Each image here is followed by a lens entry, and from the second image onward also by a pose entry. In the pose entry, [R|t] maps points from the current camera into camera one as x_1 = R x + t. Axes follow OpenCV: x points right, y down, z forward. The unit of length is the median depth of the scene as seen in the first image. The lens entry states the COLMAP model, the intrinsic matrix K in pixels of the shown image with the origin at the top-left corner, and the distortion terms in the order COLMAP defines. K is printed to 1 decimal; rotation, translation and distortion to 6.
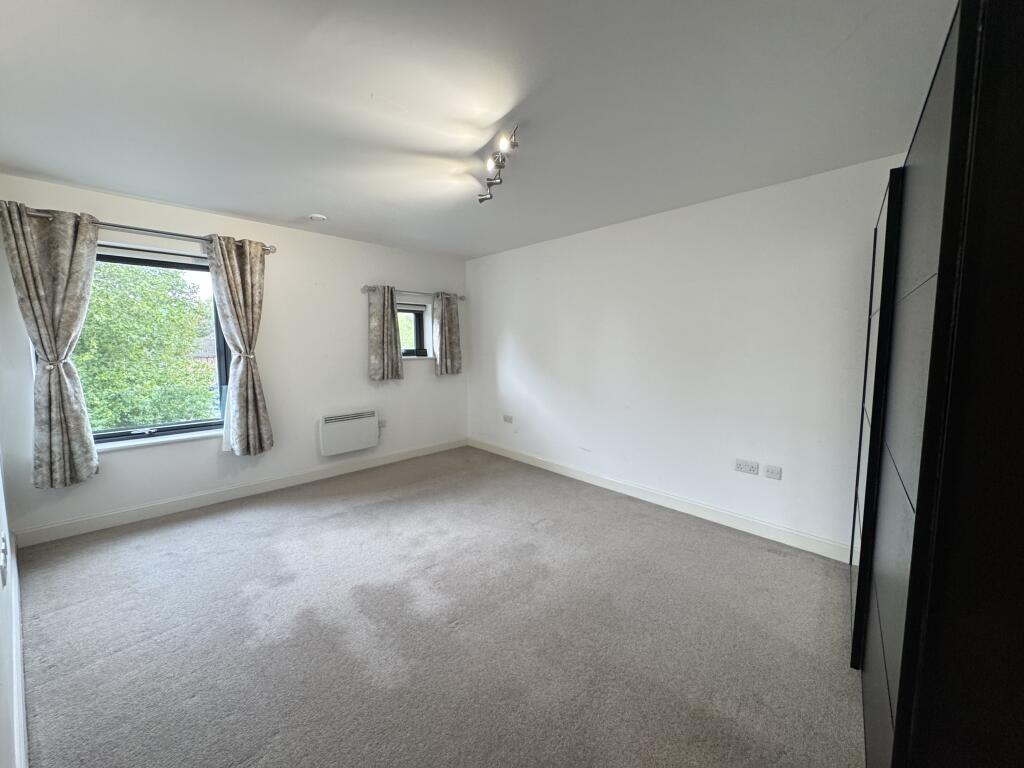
lens RADIAL K [[412.3, 0, 512.0], [0, 412.3, 384.0], [0, 0, 1]] dist [-0.001743, -0.000198]
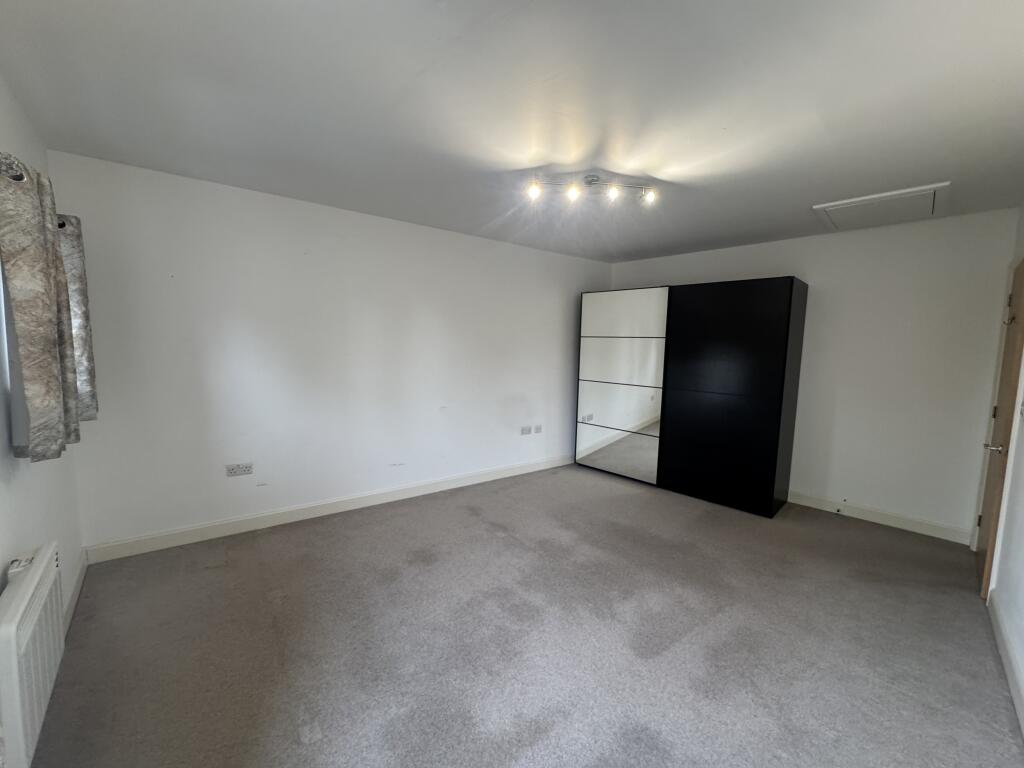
lens RADIAL K [[409.4, 0, 512.0], [0, 409.4, 384.0], [0, 0, 1]] dist [0.000198, -0.000058]
pose [[0.102596, -0.095520, 0.990126, -0.782836], [0.073118, 0.993410, 0.088261, -0.089139], [-0.992032, 0.063341, 0.108904, 0.763485]]
